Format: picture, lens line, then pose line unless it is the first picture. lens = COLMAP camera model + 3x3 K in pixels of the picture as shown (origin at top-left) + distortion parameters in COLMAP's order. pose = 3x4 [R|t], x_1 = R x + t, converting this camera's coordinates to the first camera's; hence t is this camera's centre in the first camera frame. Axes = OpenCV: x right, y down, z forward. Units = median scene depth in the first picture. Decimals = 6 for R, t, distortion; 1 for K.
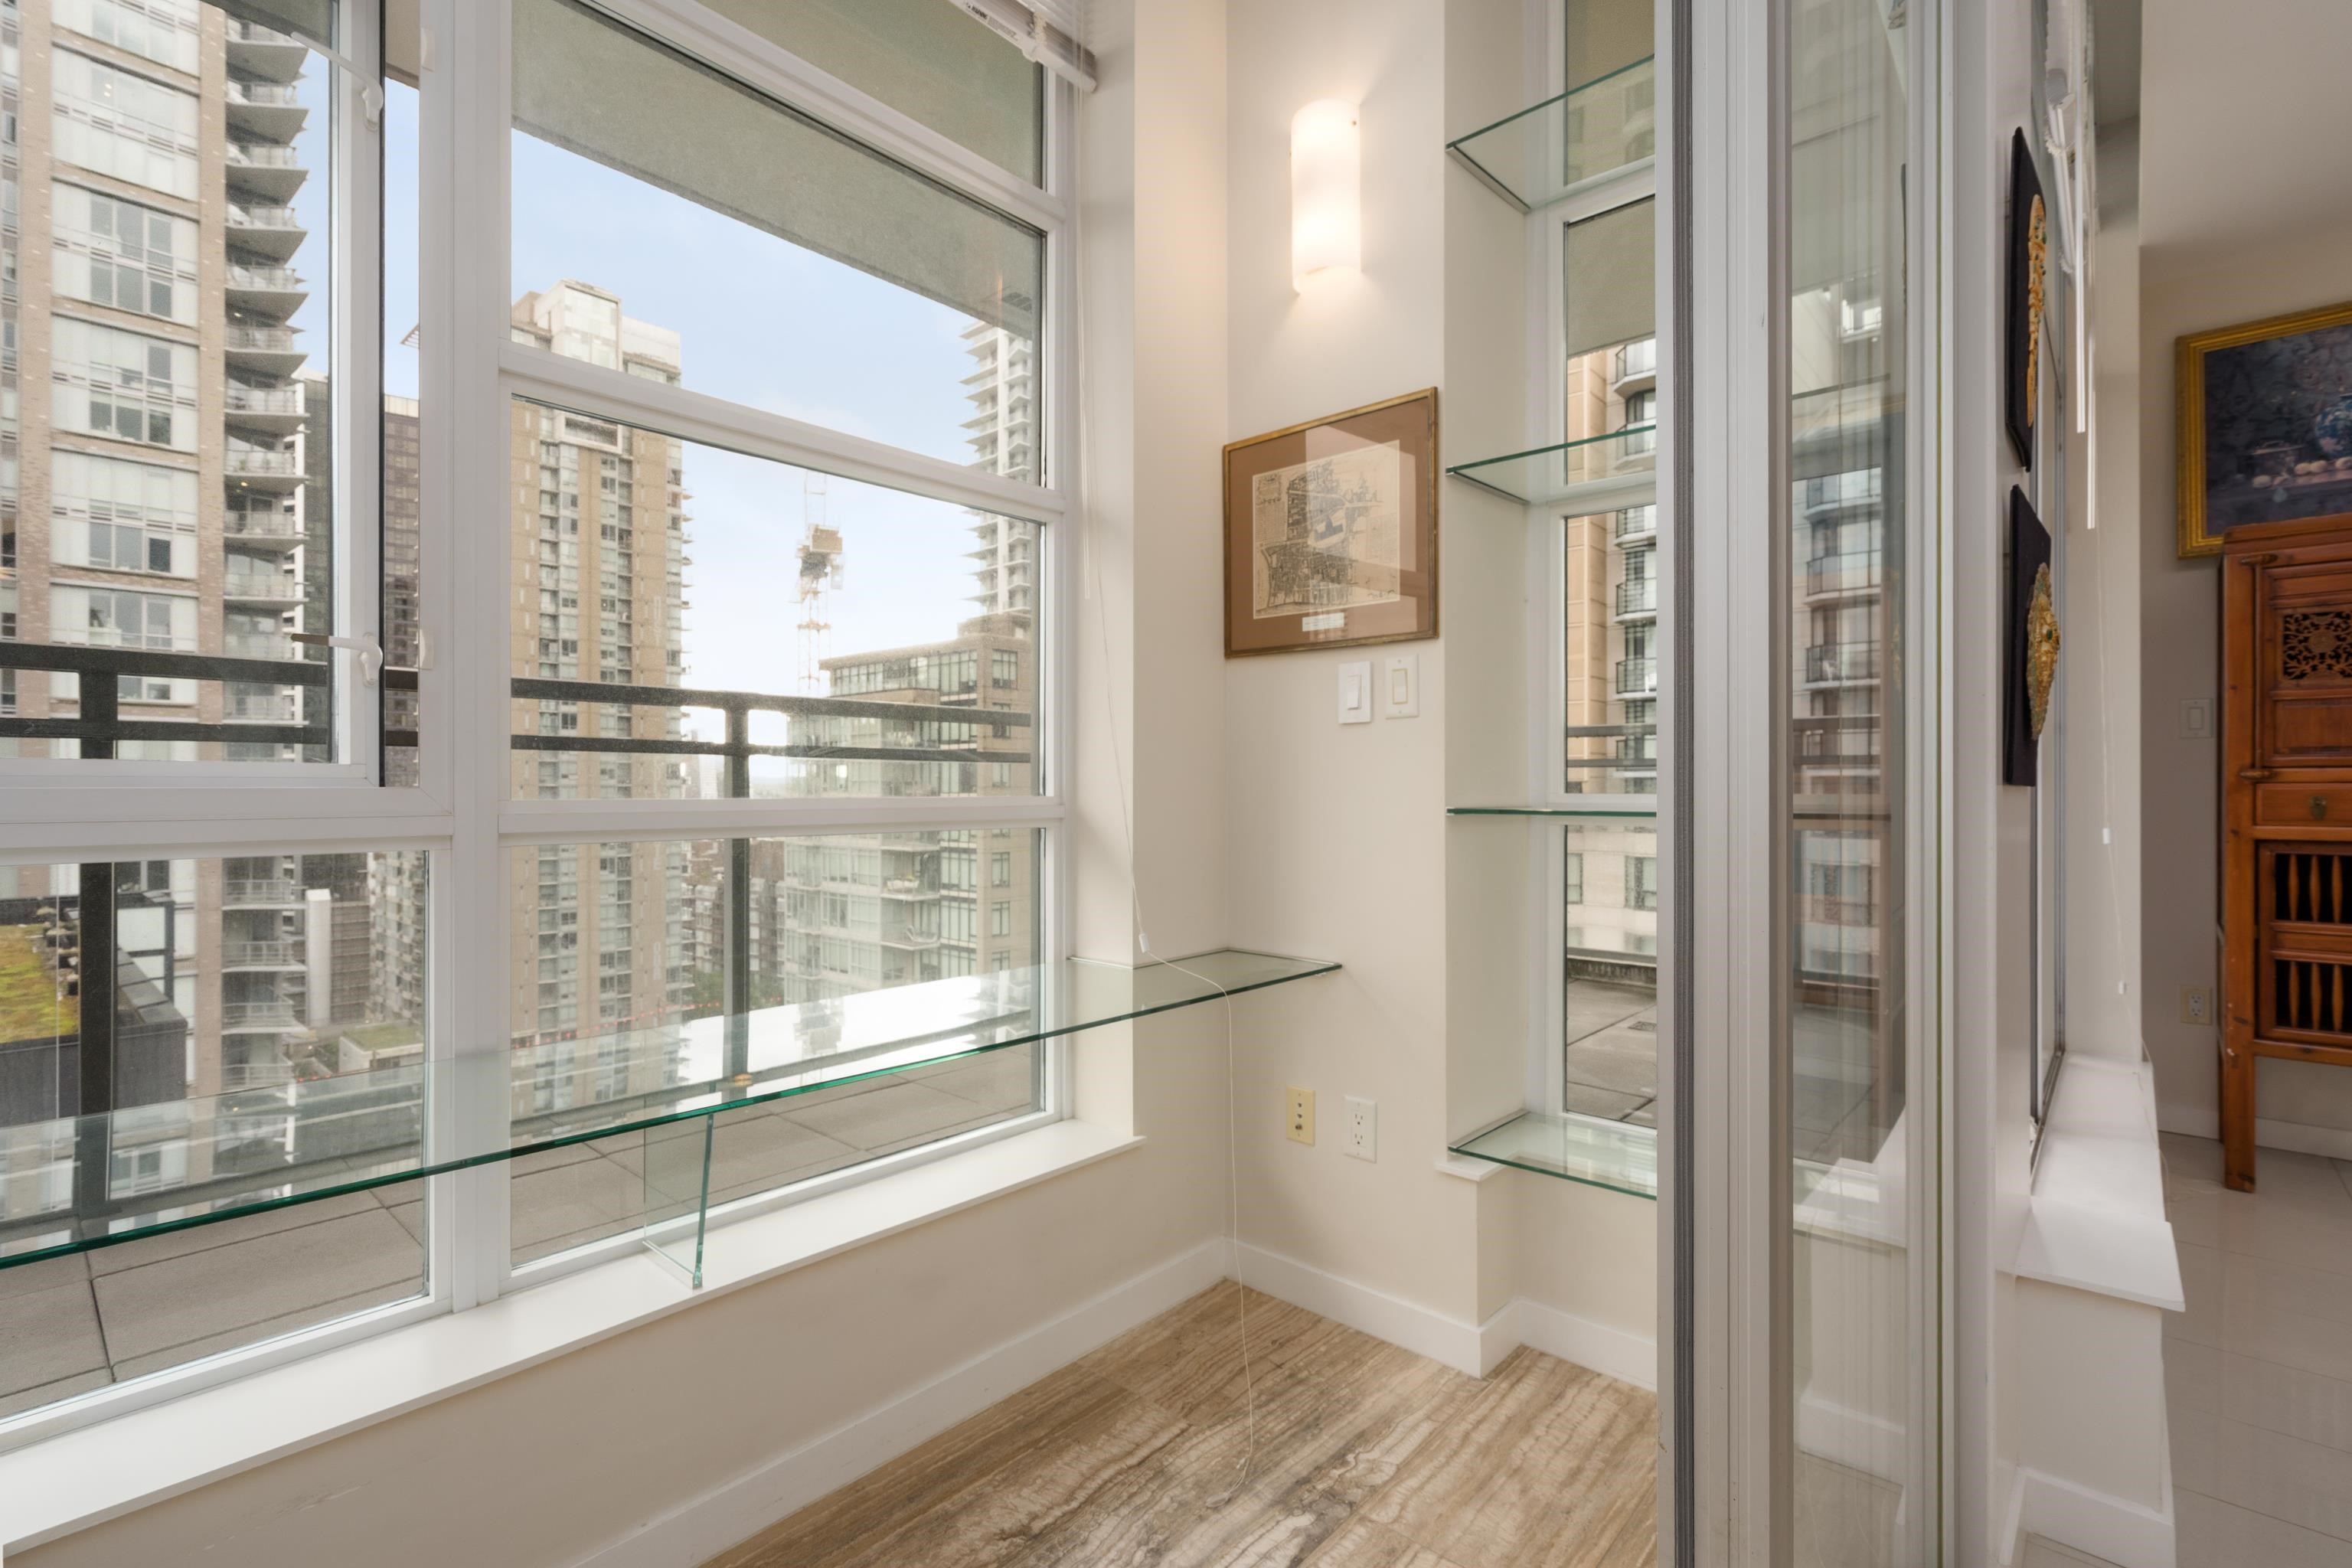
lens RADIAL K [[1072.0, 0, 1184.2], [0, 1072.0, 787.1], [0, 0, 1]] dist [-0.004041, 0.002158]
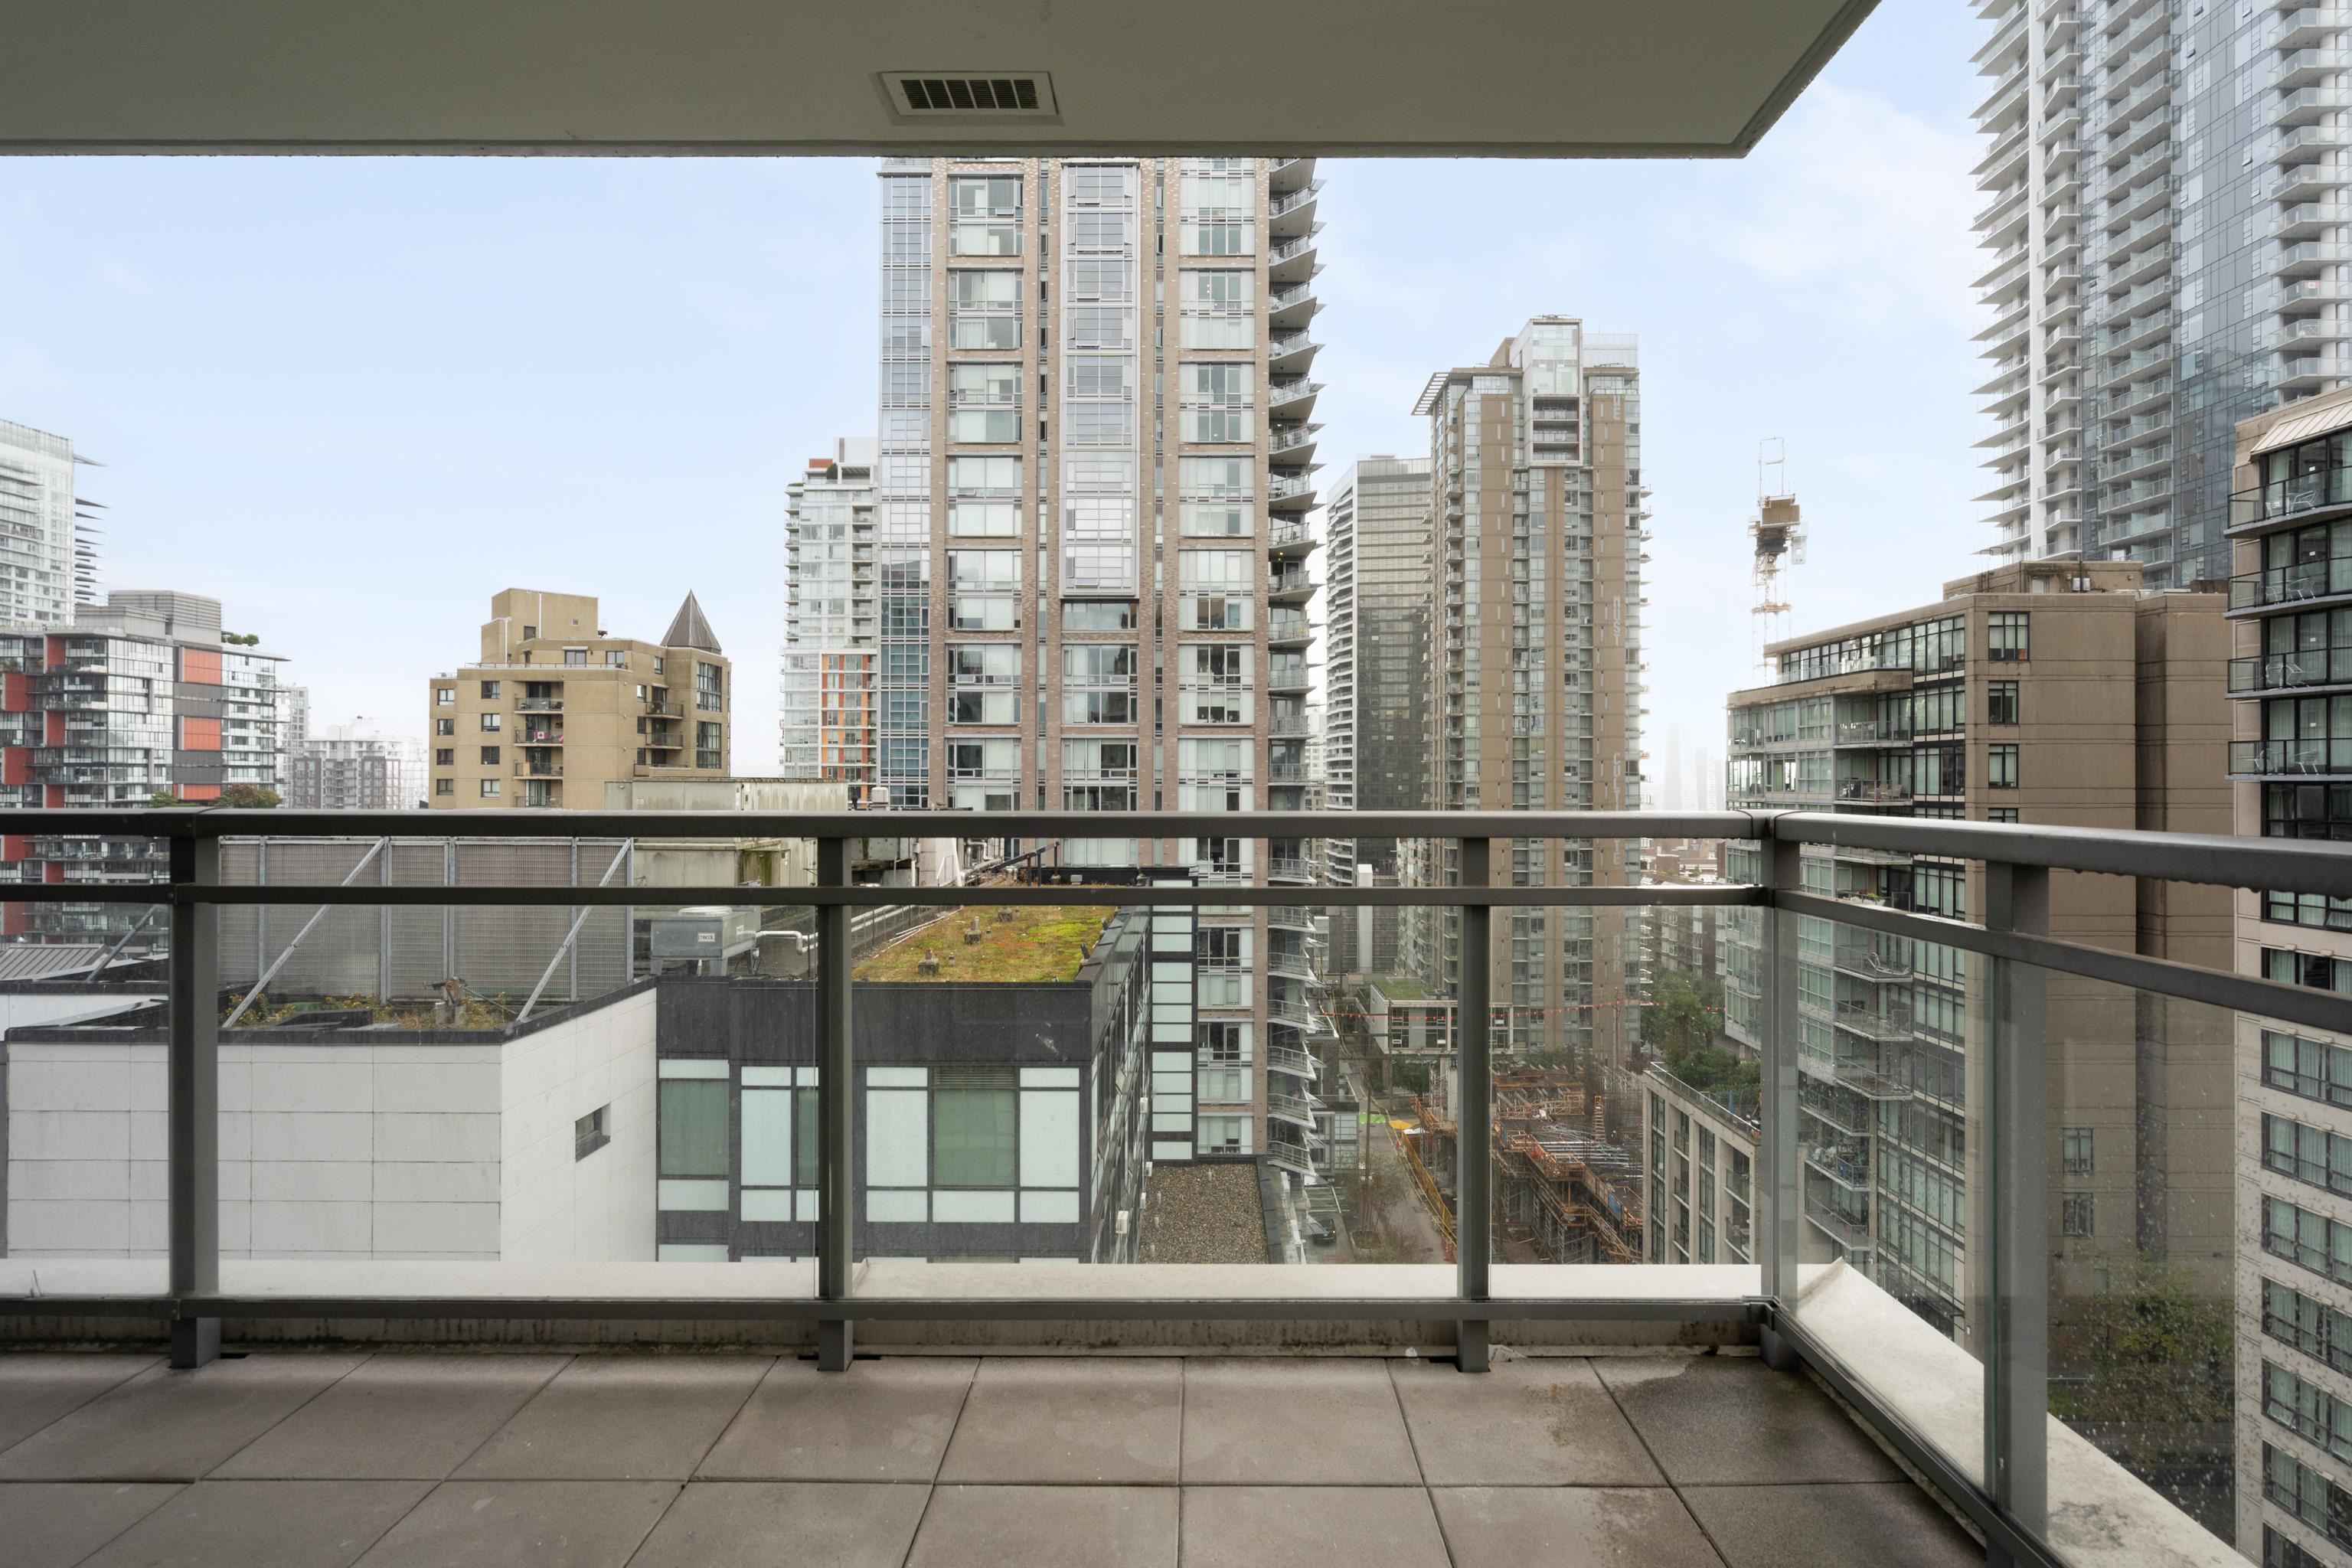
lens RADIAL K [[1072.0, 0, 1195.9], [0, 1072.0, 778.1], [0, 0, 1]] dist [-0.004041, 0.002158]
pose [[0.657257, -0.001406, -0.753665, 0.038531], [-0.000412, 0.999997, -0.002225, -0.007455], [0.753666, 0.001773, 0.657255, 0.068631]]
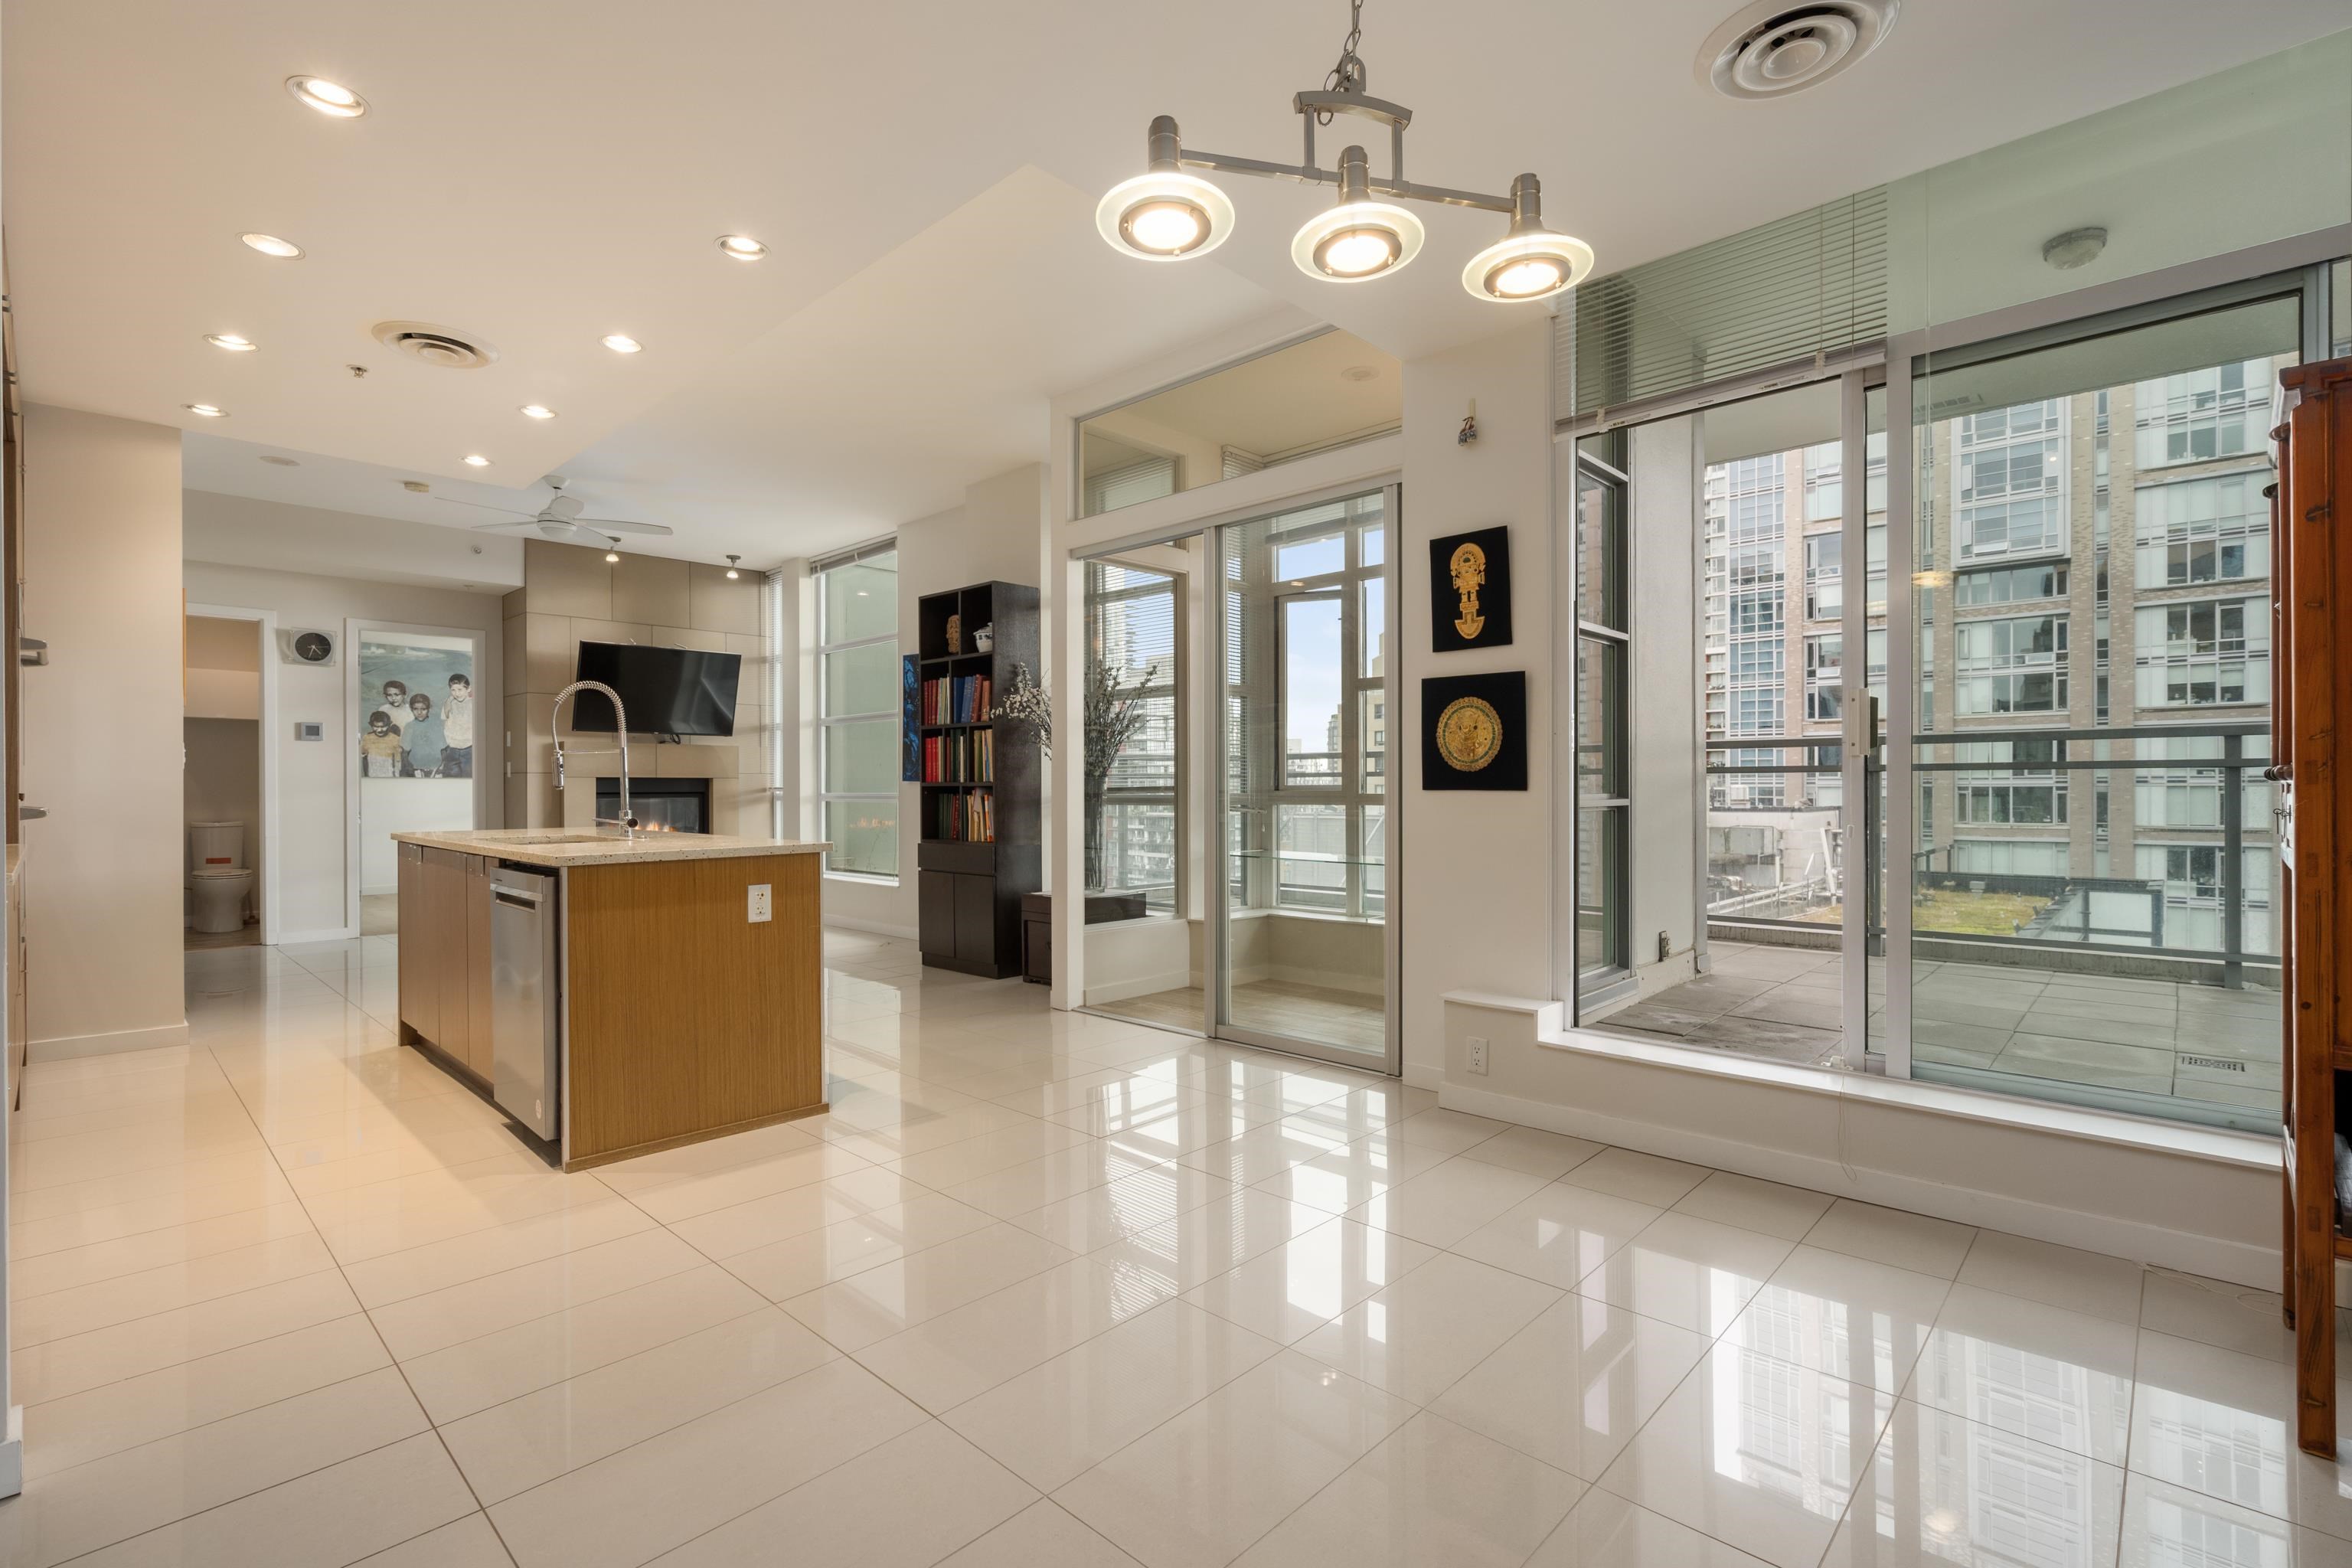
lens RADIAL K [[1072.0, 0, 1173.4], [0, 1072.0, 793.4], [0, 0, 1]] dist [-0.004041, 0.002158]
pose [[-0.037344, 0.003102, -0.999298, 0.115007], [0.004394, 0.999986, 0.002940, -0.000127], [0.999293, -0.004281, -0.037358, 0.015446]]
